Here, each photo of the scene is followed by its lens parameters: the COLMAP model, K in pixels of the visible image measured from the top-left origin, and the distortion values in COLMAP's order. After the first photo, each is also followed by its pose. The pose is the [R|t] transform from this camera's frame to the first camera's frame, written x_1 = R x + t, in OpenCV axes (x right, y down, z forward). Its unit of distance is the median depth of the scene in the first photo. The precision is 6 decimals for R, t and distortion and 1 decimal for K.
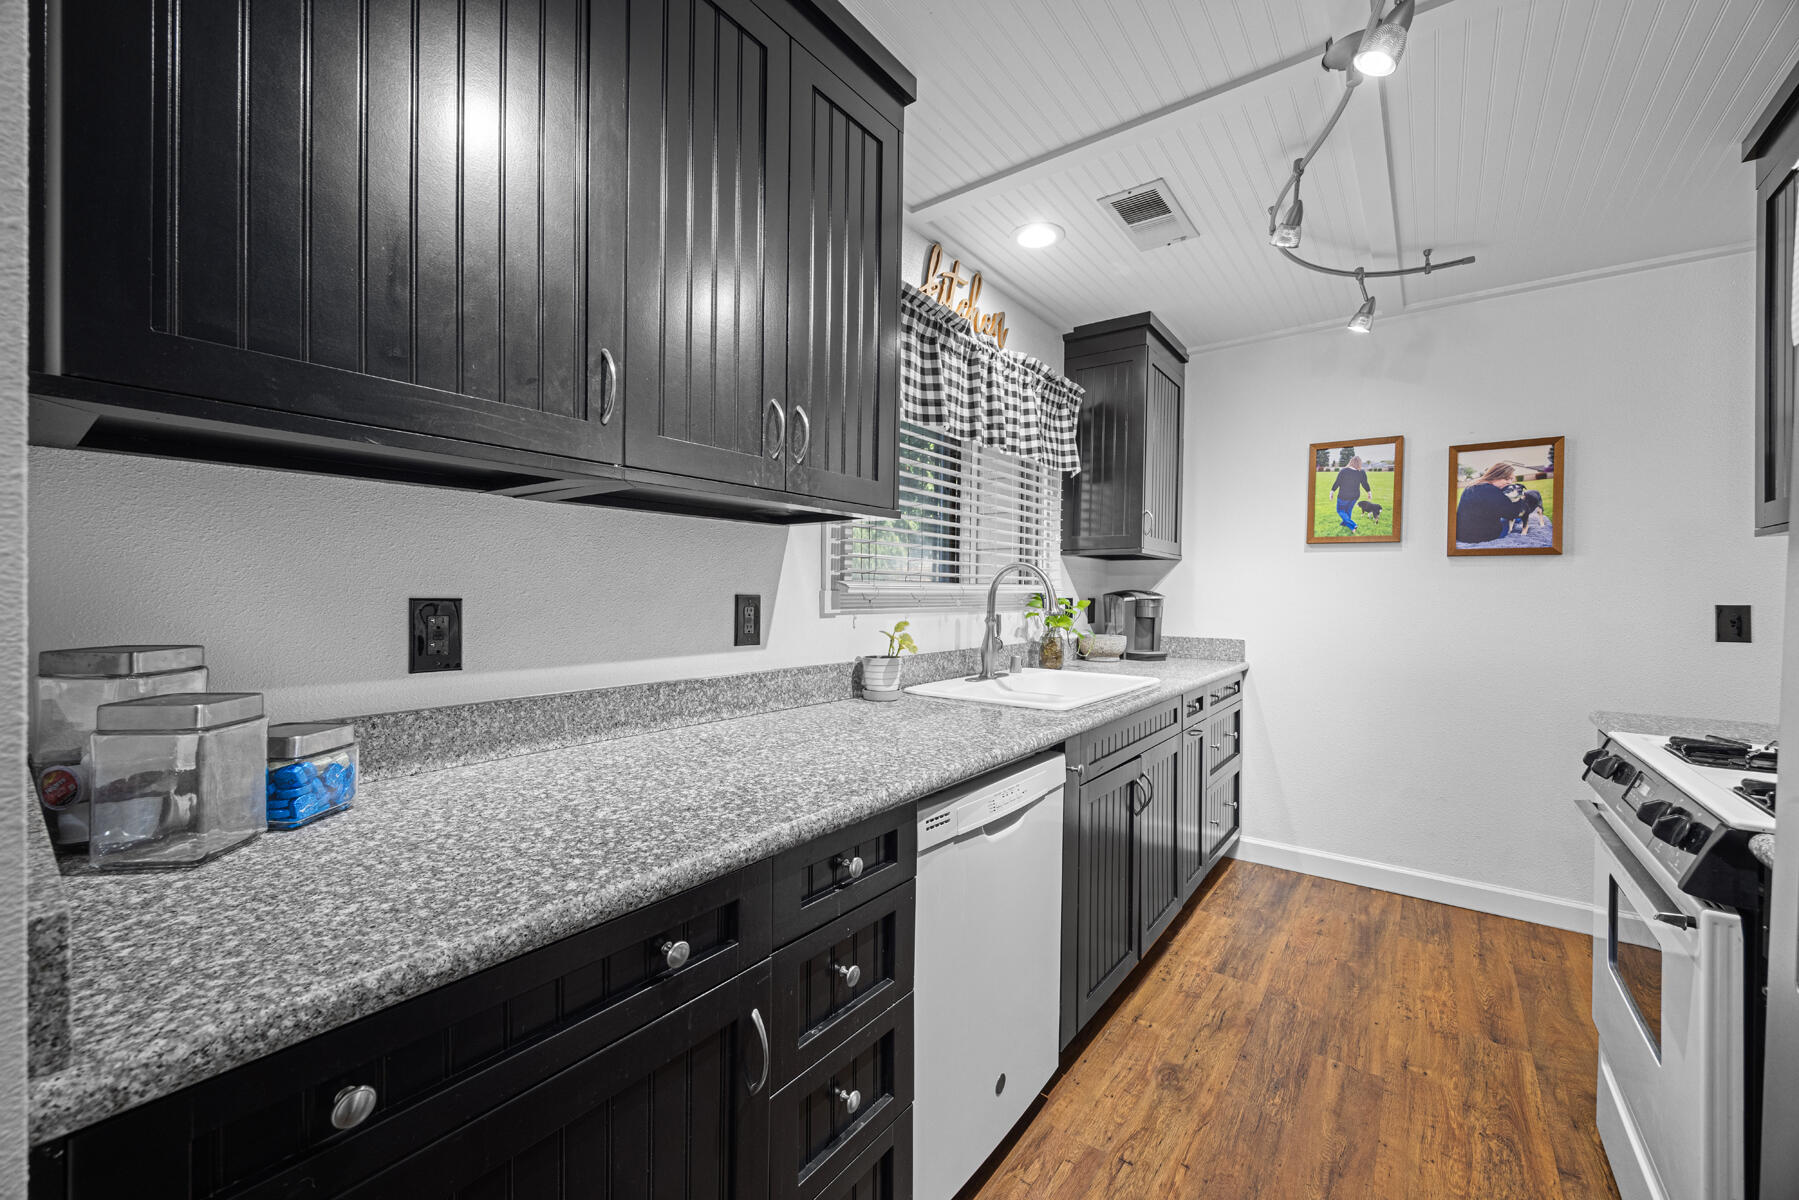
lens RADIAL K [[705.7, 0, 910.7], [0, 705.7, 603.0], [0, 0, 1]] dist [0.004044, -0.000517]
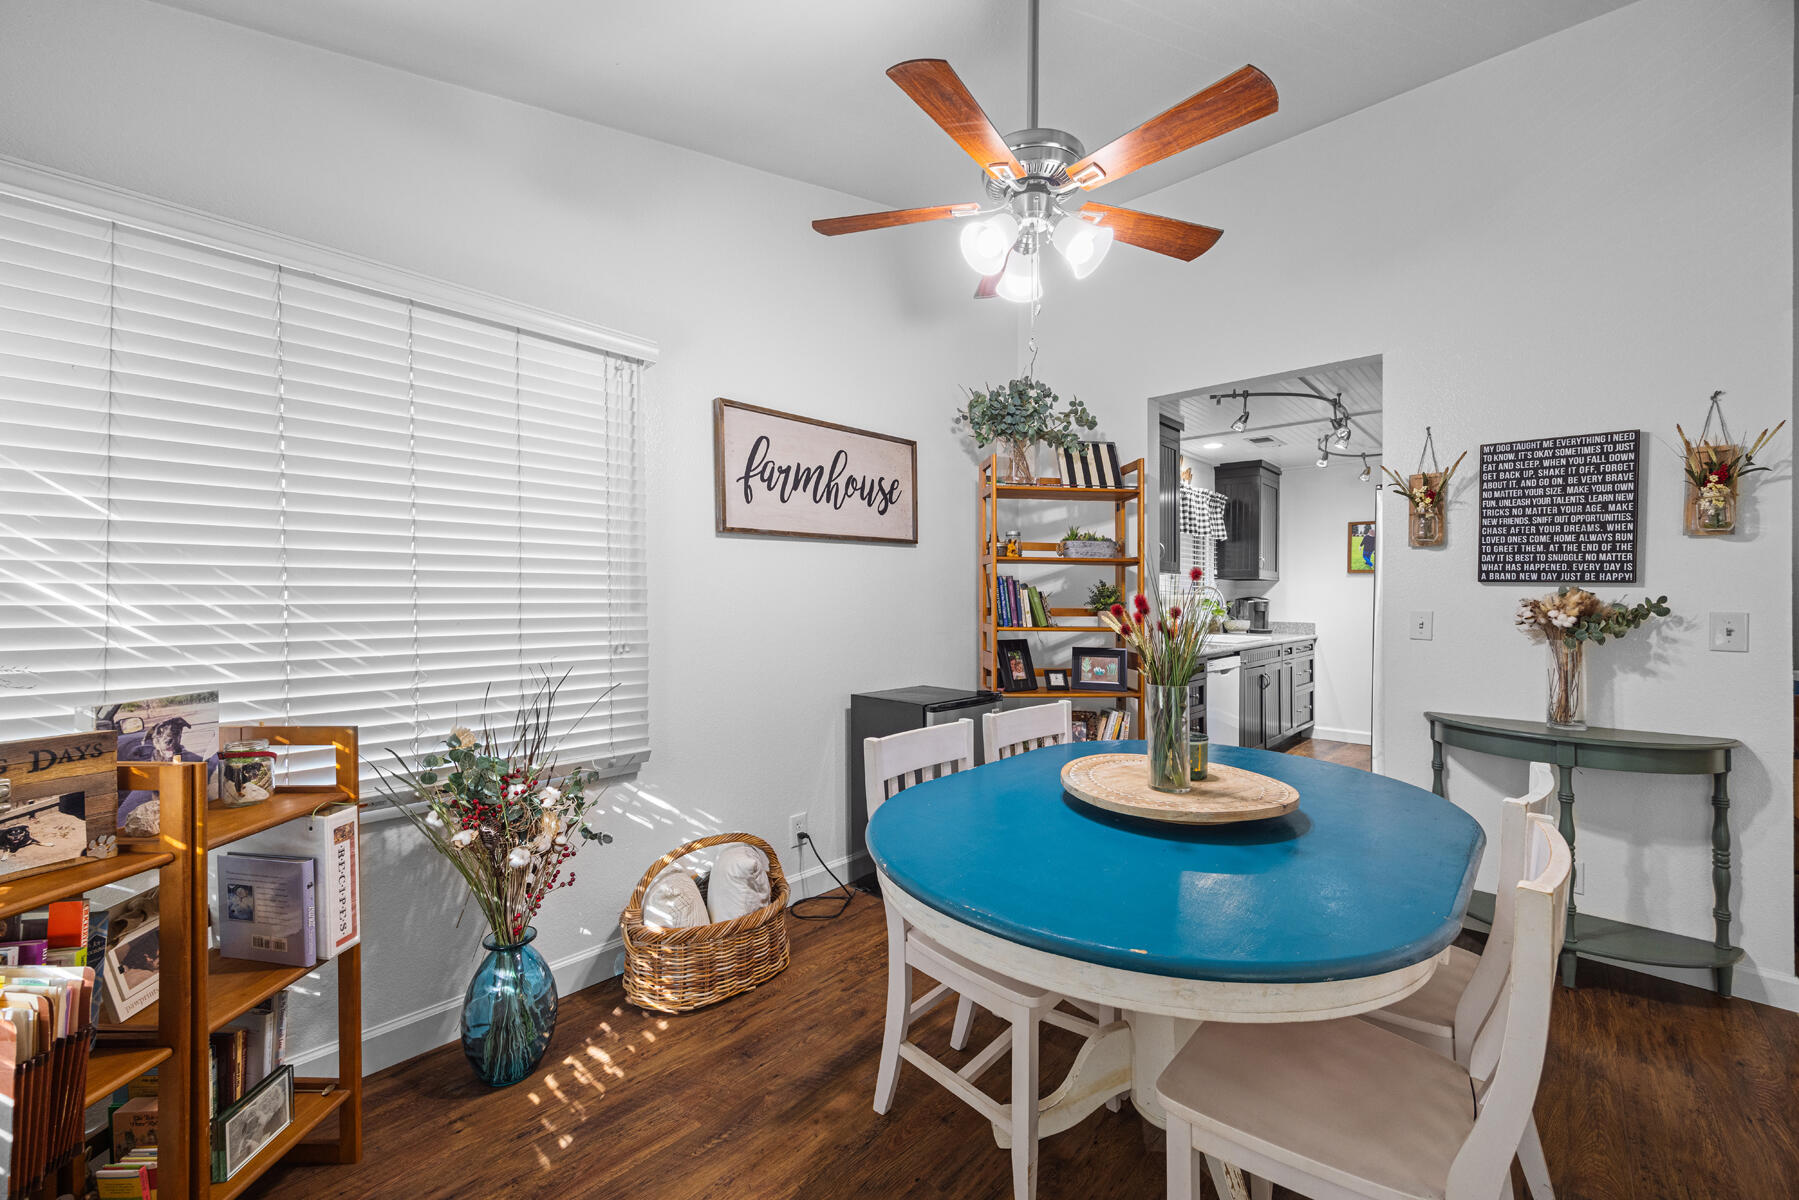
lens RADIAL K [[705.7, 0, 901.0], [0, 705.7, 595.9], [0, 0, 1]] dist [0.004044, -0.000517]
pose [[0.992762, -0.008076, -0.119826, -0.439927], [0.006792, 0.999915, -0.011126, -0.006602], [0.119906, 0.010231, 0.992733, -1.107589]]
